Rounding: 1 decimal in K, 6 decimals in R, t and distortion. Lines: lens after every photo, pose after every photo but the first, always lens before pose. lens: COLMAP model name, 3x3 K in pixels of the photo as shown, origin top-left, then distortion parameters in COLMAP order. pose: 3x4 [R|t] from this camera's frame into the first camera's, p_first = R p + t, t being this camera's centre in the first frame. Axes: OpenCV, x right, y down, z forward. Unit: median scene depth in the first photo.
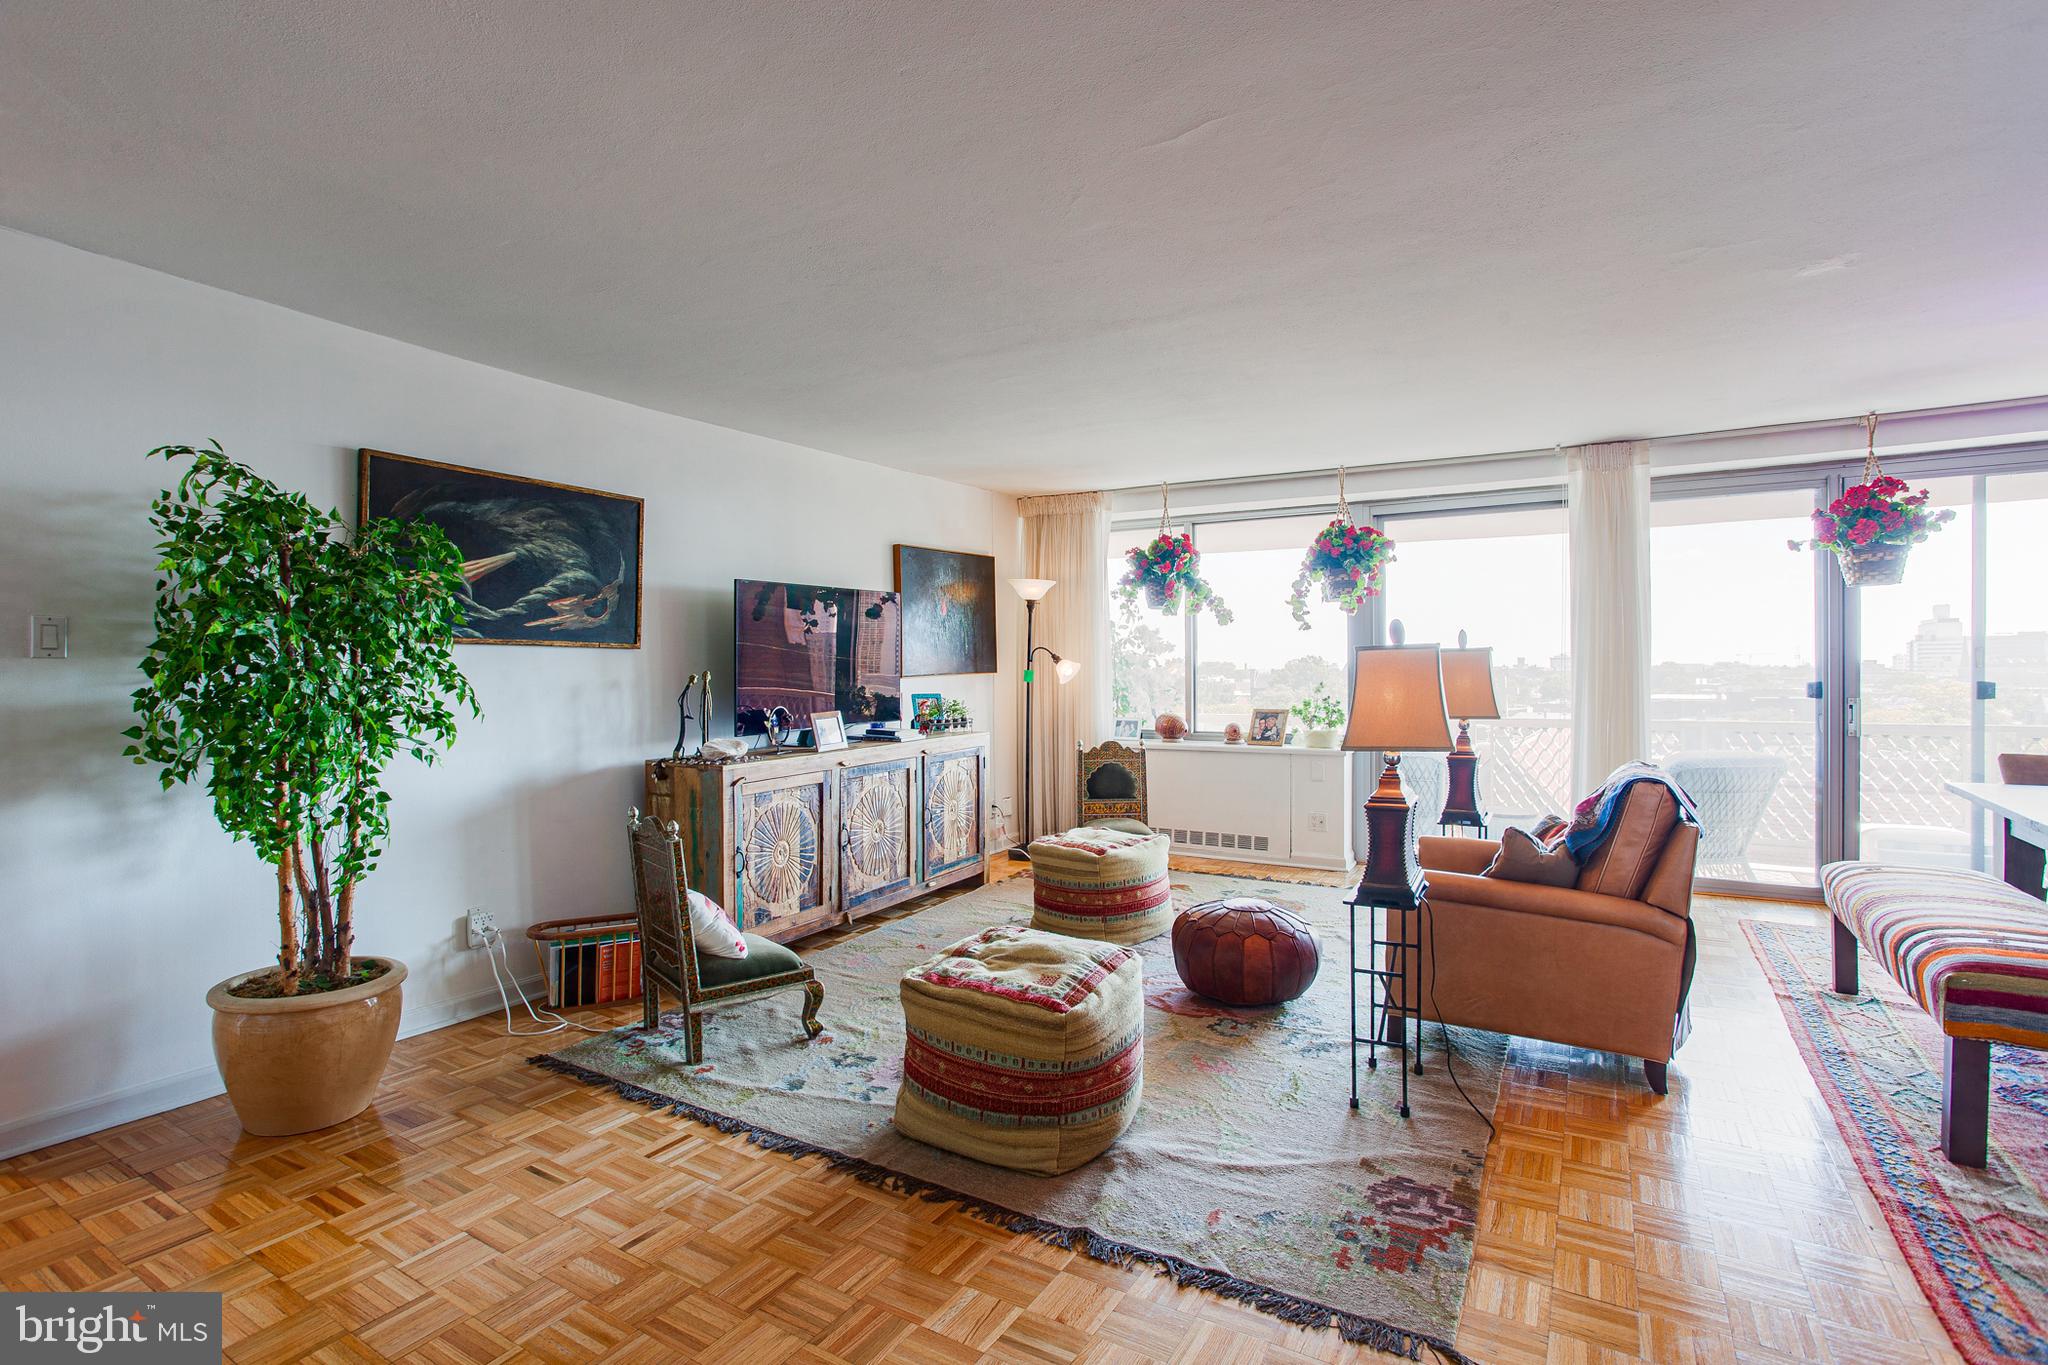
lens RADIAL K [[983.8, 0, 1017.4], [0, 983.8, 673.1], [0, 0, 1]] dist [-0.070282, 0.030438]
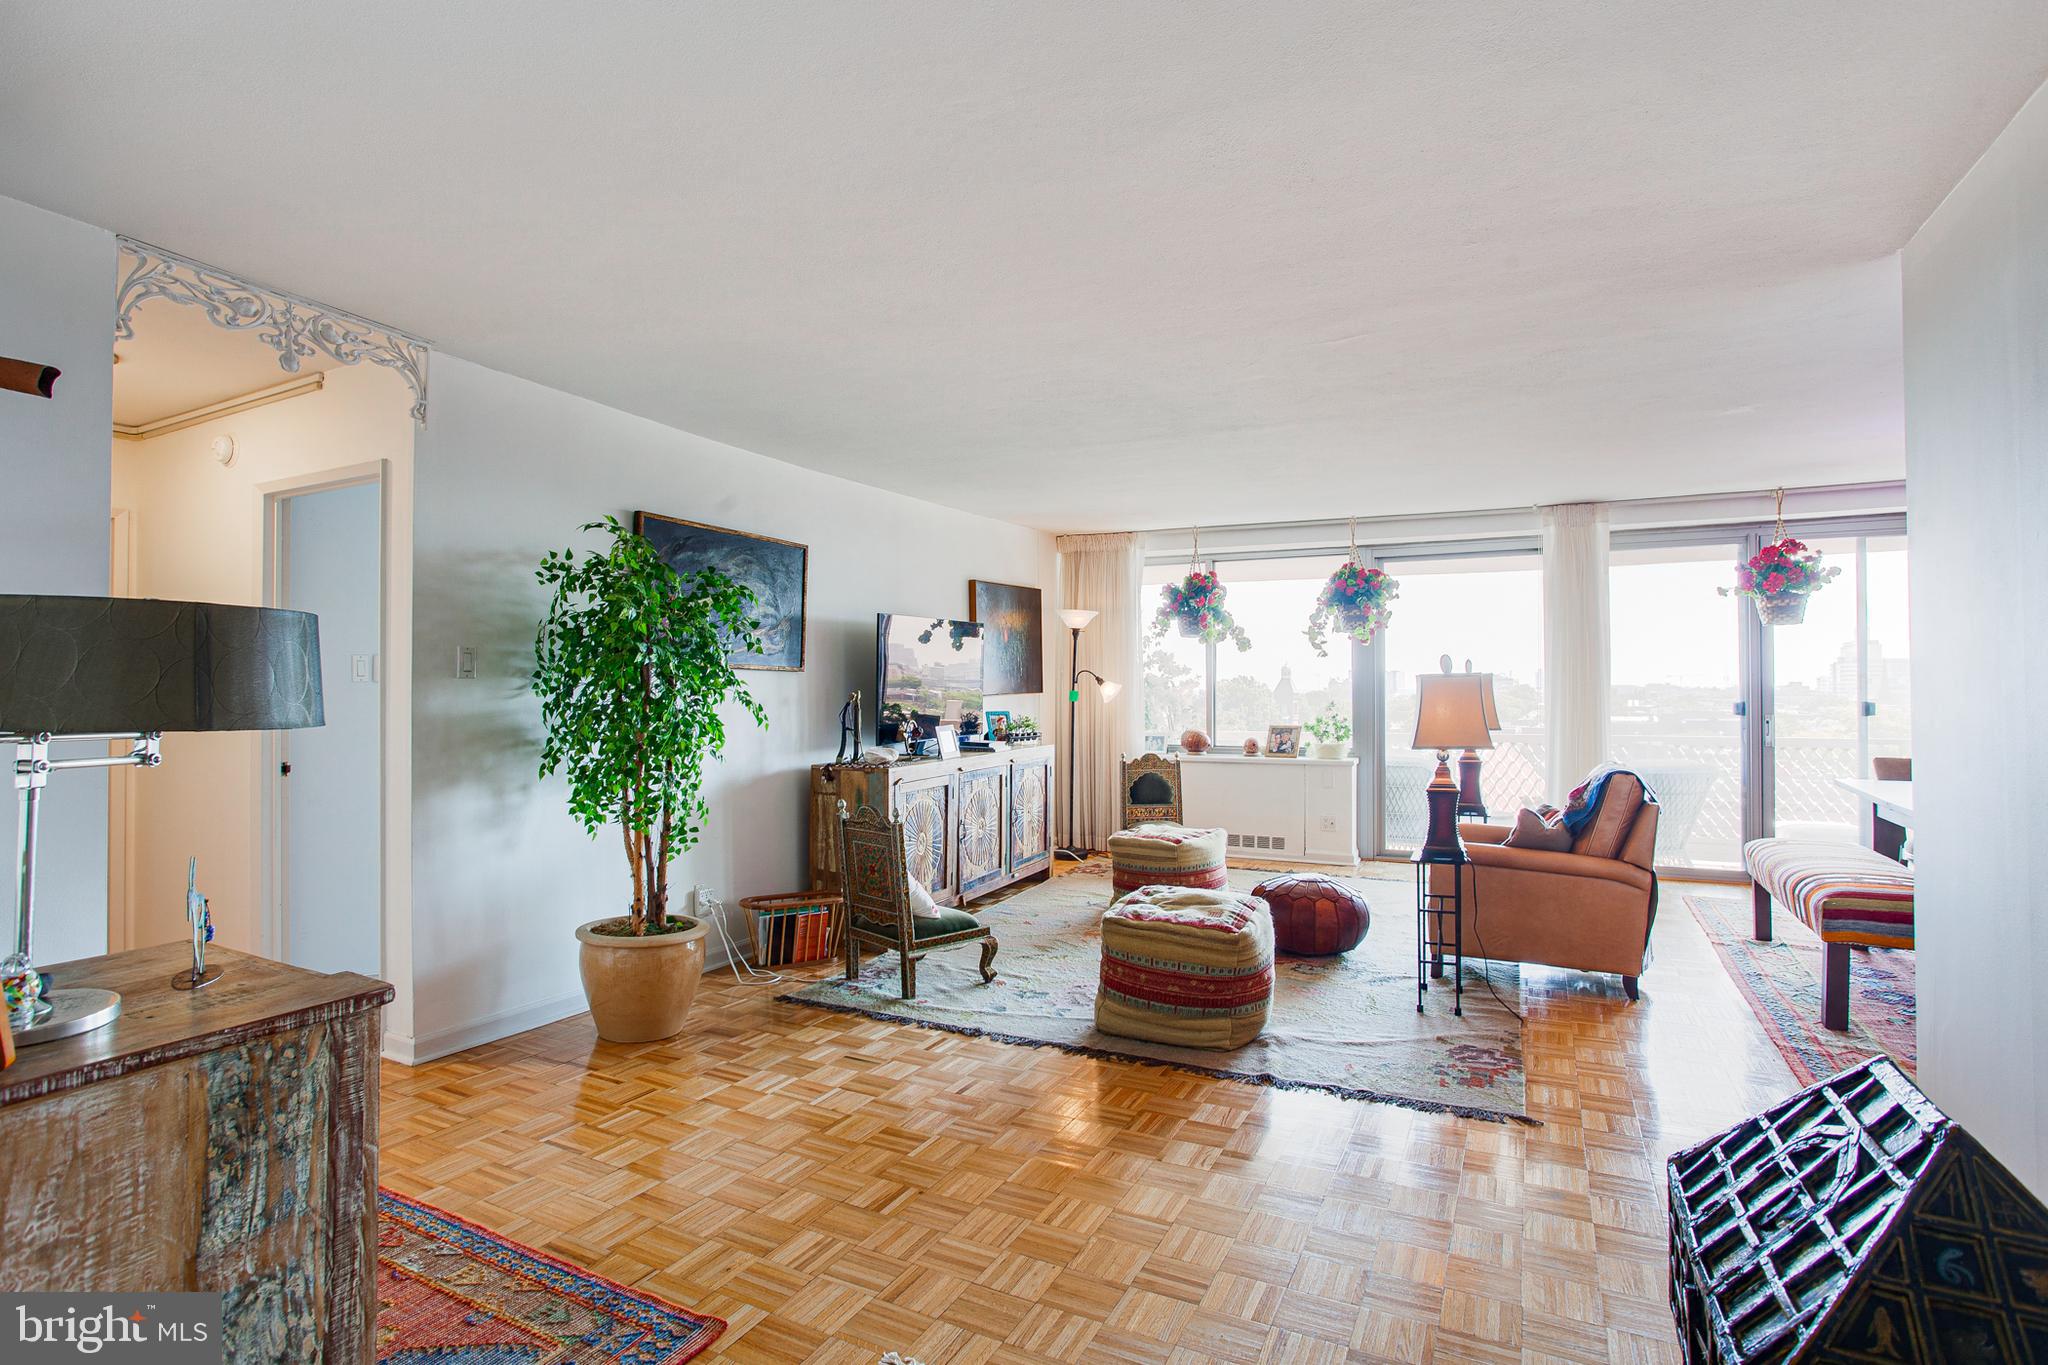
lens RADIAL K [[1041.1, 0, 991.1], [0, 1041.1, 674.8], [0, 0, 1]] dist [-0.090690, 0.044329]
pose [[0.998473, 0.004380, 0.055075, -0.269165], [-0.003387, 0.999830, -0.018116, 0.001553], [-0.055145, 0.017902, 0.998318, -0.328332]]
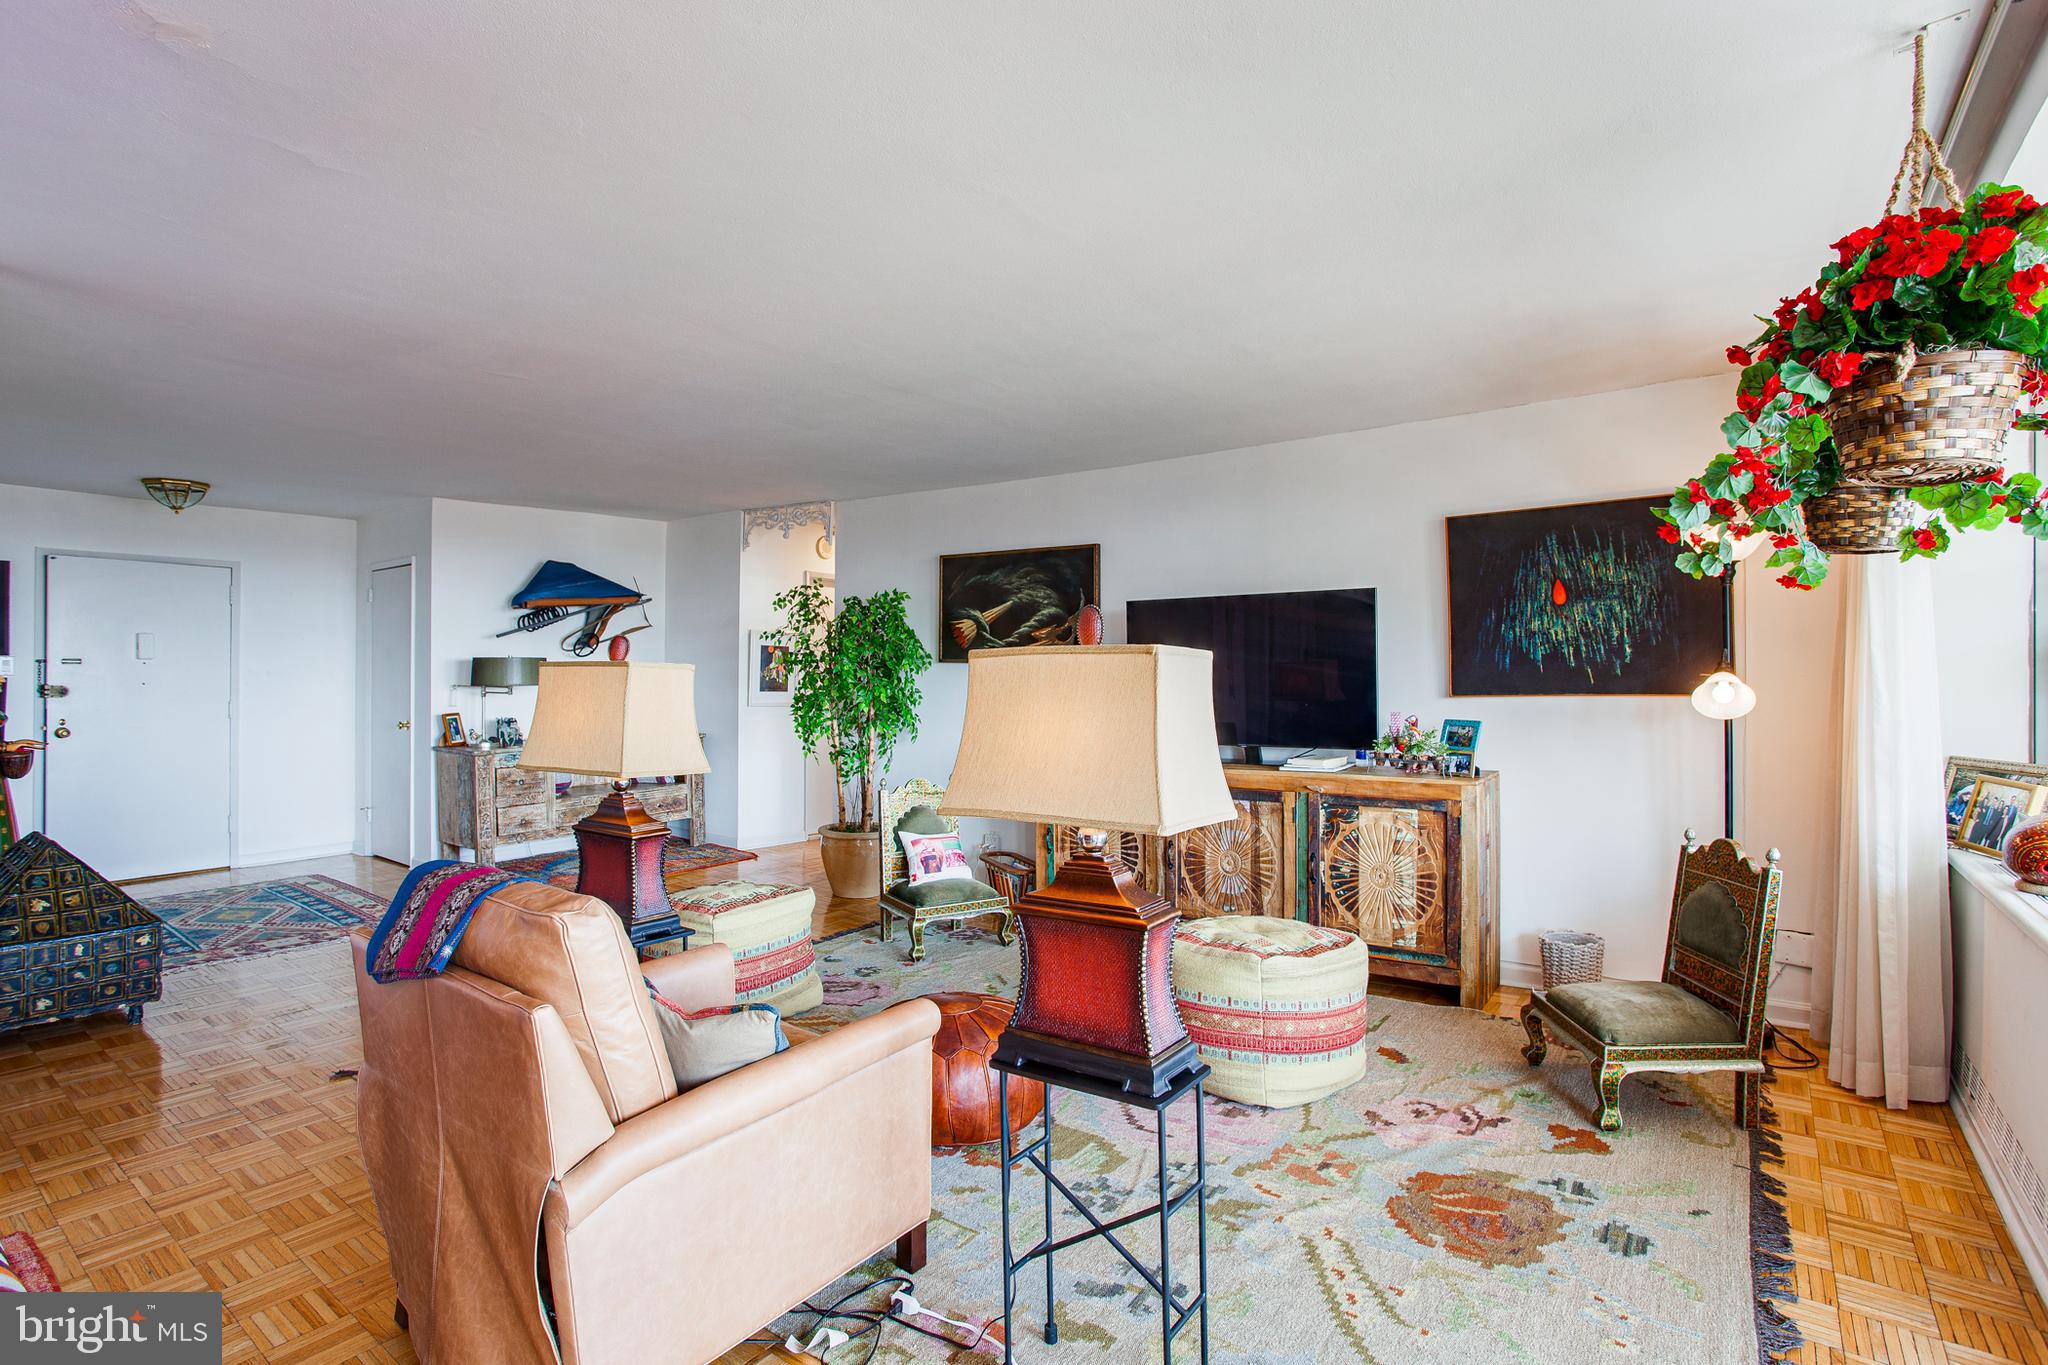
lens RADIAL K [[983.8, 0, 1017.4], [0, 983.8, 673.1], [0, 0, 1]] dist [-0.070282, 0.030438]
pose [[-0.107088, 0.002234, -0.994247, 1.034128], [-0.007996, 0.999963, 0.003108, -0.018647], [0.994217, 0.008283, -0.107067, 1.213754]]
